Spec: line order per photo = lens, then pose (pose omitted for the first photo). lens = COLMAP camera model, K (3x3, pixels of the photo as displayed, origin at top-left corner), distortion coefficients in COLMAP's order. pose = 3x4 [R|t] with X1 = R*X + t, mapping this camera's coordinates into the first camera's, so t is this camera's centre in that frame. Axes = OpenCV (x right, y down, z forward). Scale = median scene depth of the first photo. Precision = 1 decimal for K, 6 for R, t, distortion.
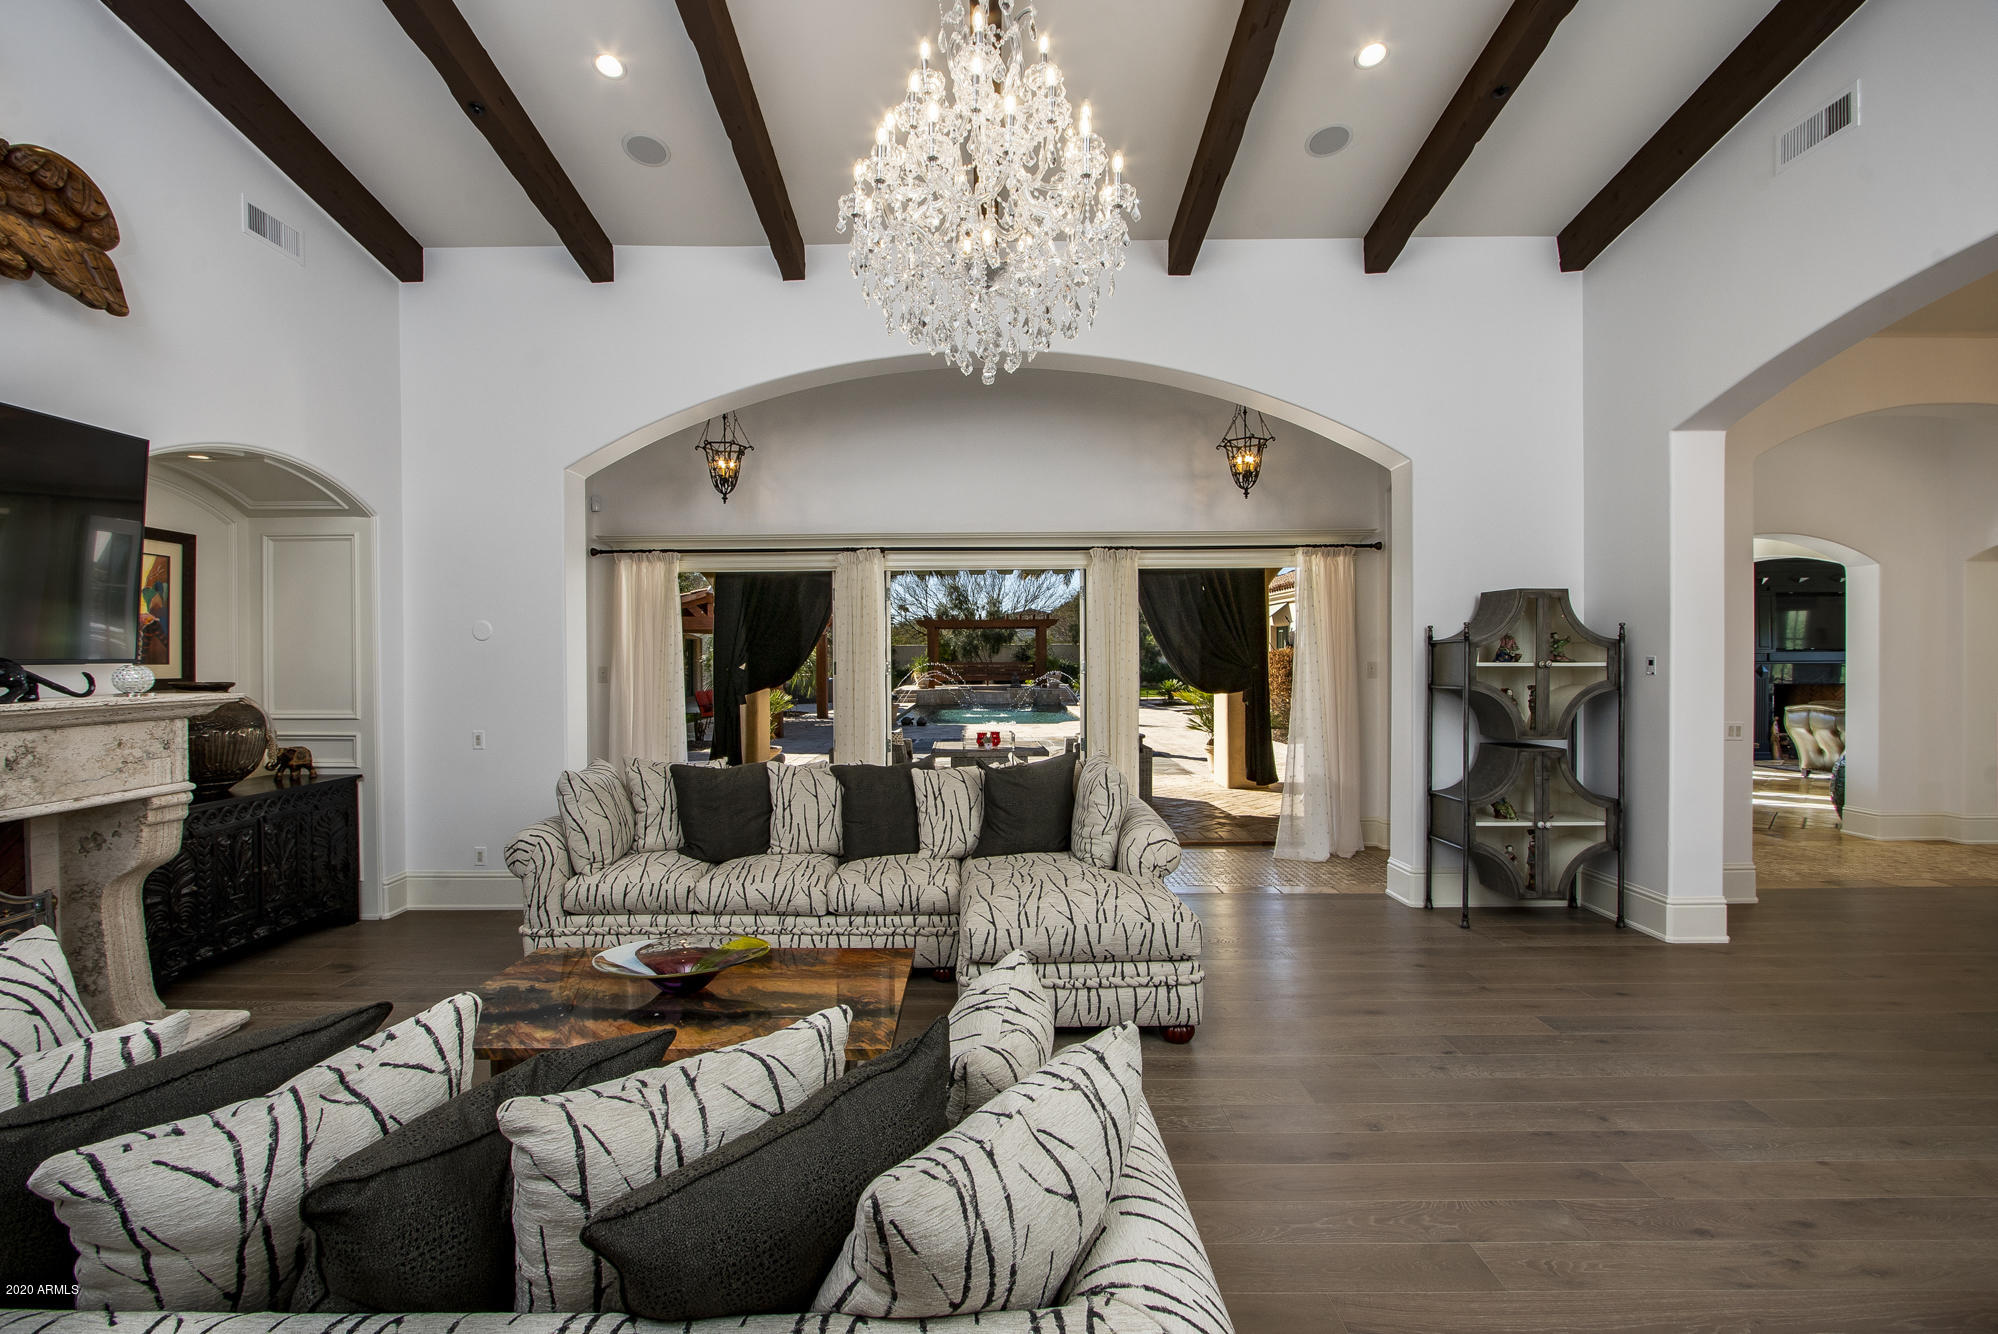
lens RADIAL K [[871.5, 0, 999.0], [0, 871.5, 673.6], [0, 0, 1]] dist [-0.013762, 0.002355]
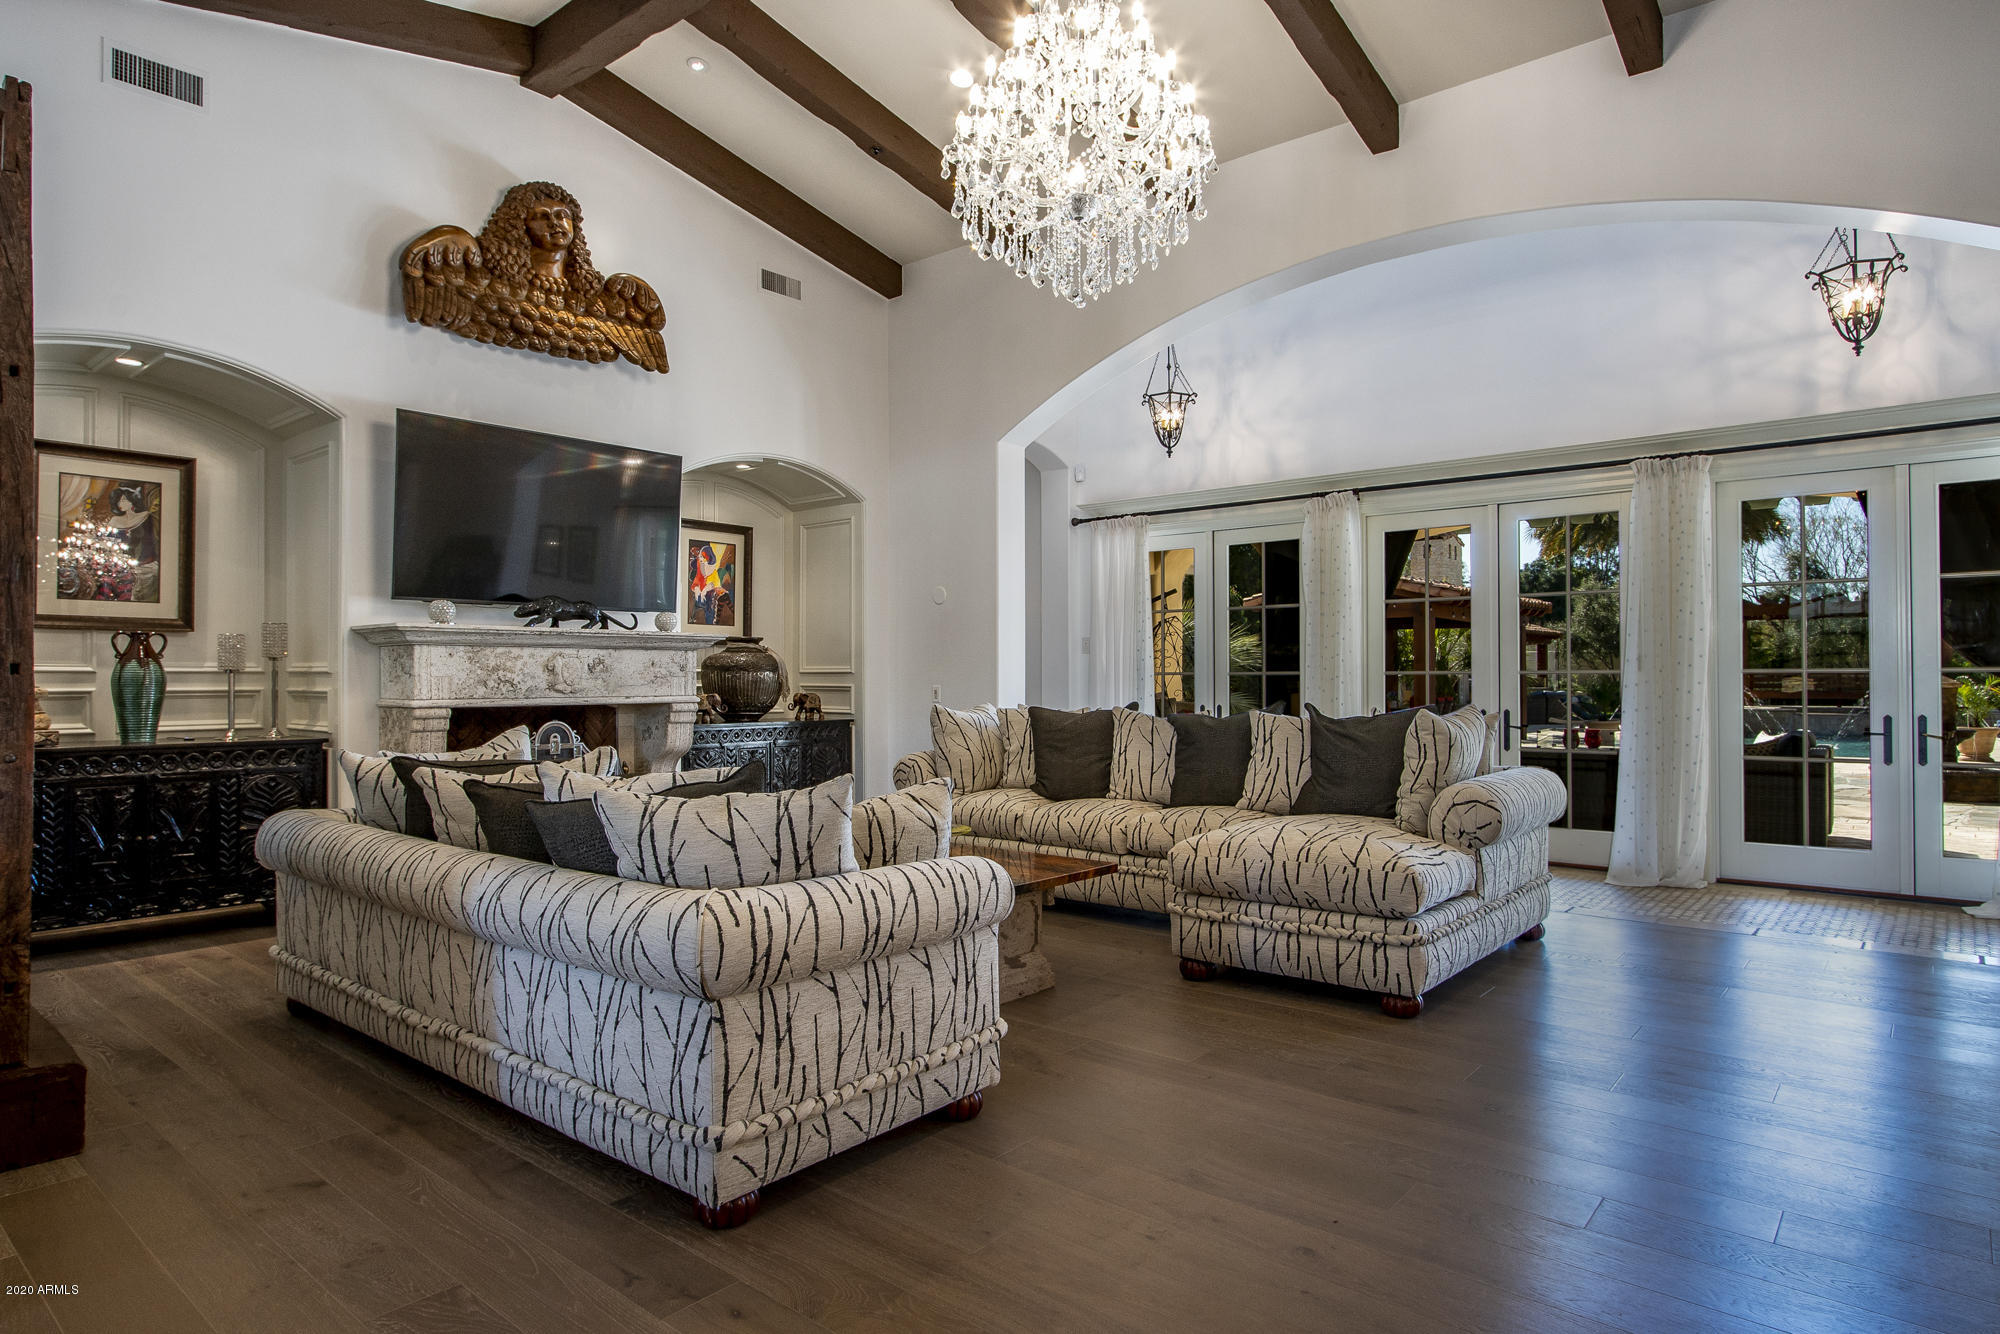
lens RADIAL K [[1102.6, 0, 1000.6], [0, 1102.6, 664.0], [0, 0, 1]] dist [-0.008742, -0.000324]
pose [[0.778106, -0.003895, -0.628121, 0.584192], [-0.009612, 0.999790, -0.018106, 0.103641], [0.628059, 0.020126, 0.777905, -0.085892]]
